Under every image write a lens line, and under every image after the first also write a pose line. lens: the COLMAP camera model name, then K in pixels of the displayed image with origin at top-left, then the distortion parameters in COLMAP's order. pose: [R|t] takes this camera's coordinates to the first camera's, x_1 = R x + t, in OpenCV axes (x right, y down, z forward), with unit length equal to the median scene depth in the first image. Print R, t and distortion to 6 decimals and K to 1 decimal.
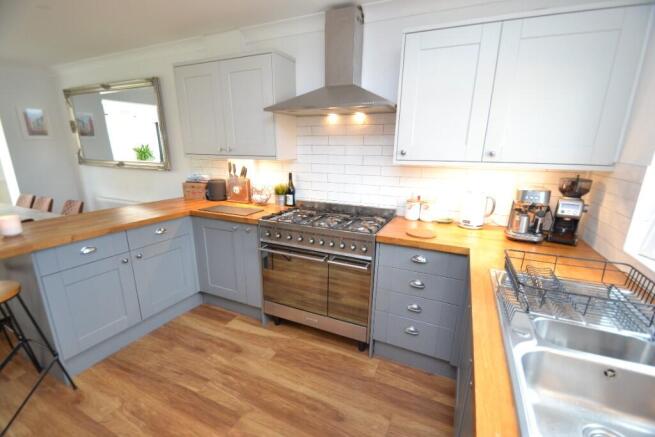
lens RADIAL K [[294.2, 0, 323.9], [0, 294.2, 232.9], [0, 0, 1]] dist [0.017281, -0.016231]
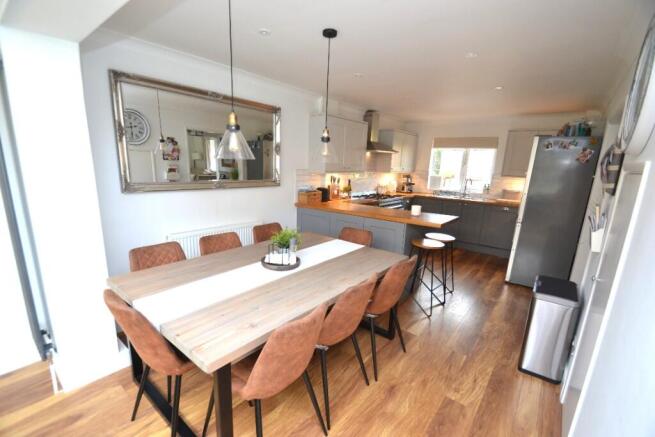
lens RADIAL K [[294.2, 0, 323.9], [0, 294.2, 232.9], [0, 0, 1]] dist [0.017281, -0.016231]
pose [[0.234012, -0.227770, 0.945177, -2.007565], [0.237403, 0.956129, 0.171632, -0.237817], [-0.942803, 0.184224, 0.277819, 0.686596]]
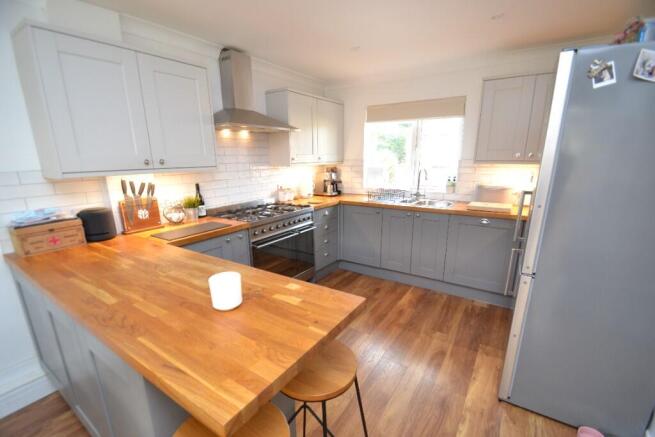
lens RADIAL K [[294.2, 0, 323.9], [0, 294.2, 232.9], [0, 0, 1]] dist [0.017281, -0.016231]
pose [[0.143839, -0.260784, 0.954621, -1.029539], [0.287504, 0.934057, 0.211846, -0.135353], [-0.946917, 0.243986, 0.209331, 0.427188]]
